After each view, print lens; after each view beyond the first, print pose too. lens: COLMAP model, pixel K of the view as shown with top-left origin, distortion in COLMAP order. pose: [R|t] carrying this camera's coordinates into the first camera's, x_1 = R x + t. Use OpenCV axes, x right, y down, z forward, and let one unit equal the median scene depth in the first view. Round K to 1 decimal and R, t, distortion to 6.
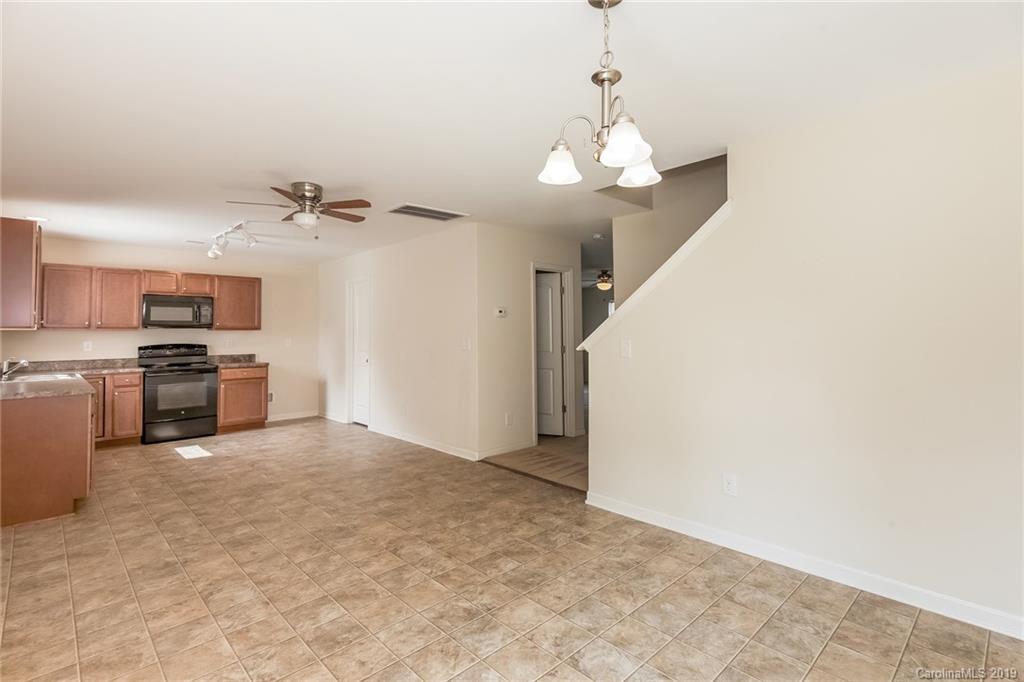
lens RADIAL K [[493.6, 0, 520.3], [0, 493.6, 316.6], [0, 0, 1]] dist [0.000253, -0.002084]
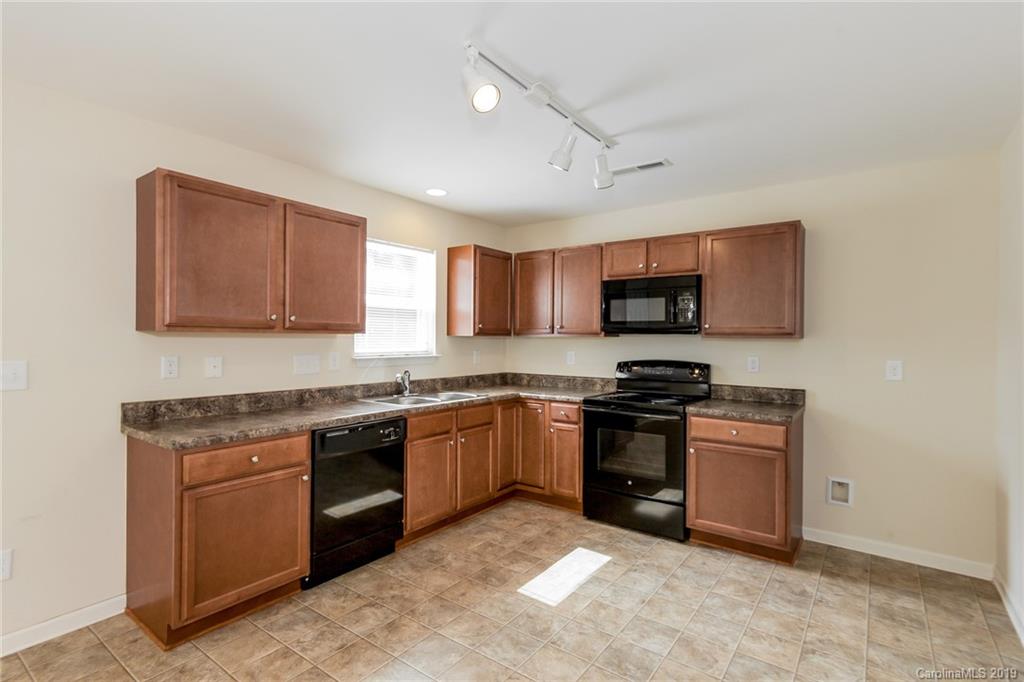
lens RADIAL K [[493.6, 0, 524.6], [0, 493.6, 339.2], [0, 0, 1]] dist [0.000253, -0.002084]
pose [[0.174427, 0.008786, -0.984631, -0.146614], [0.021519, 0.999687, 0.012733, 0.019572], [0.984435, -0.023409, 0.174183, 0.761909]]
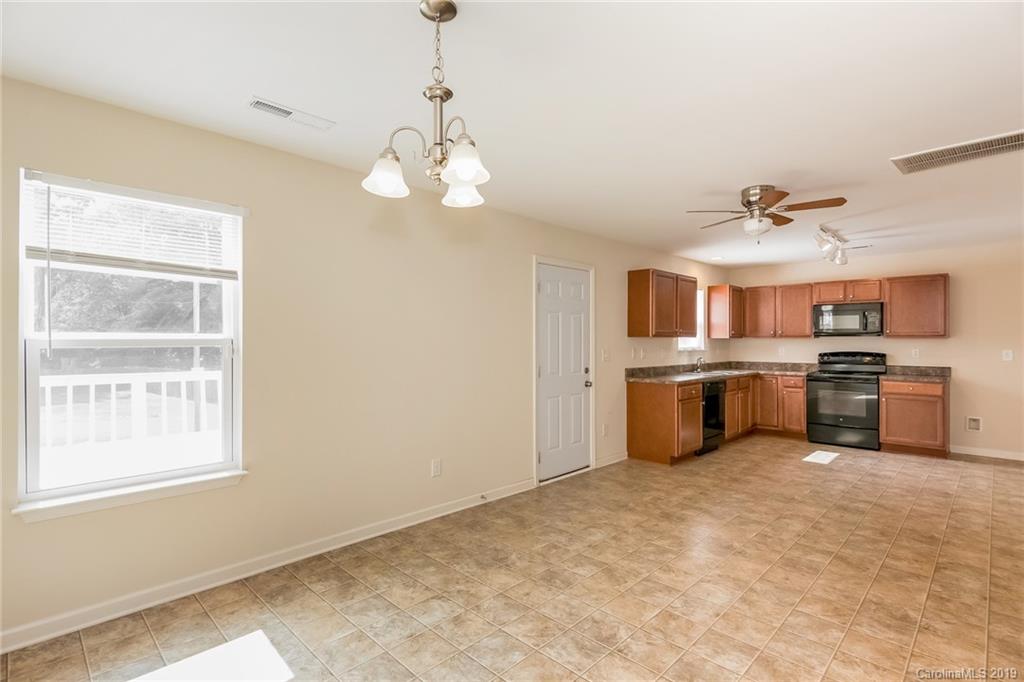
lens RADIAL K [[493.6, 0, 507.6], [0, 493.6, 338.5], [0, 0, 1]] dist [0.000253, -0.002084]
pose [[0.014510, 0.005335, -0.999880, 0.309446], [0.028637, 0.999573, 0.005749, 0.002483], [0.999485, -0.028717, 0.014351, 0.294805]]
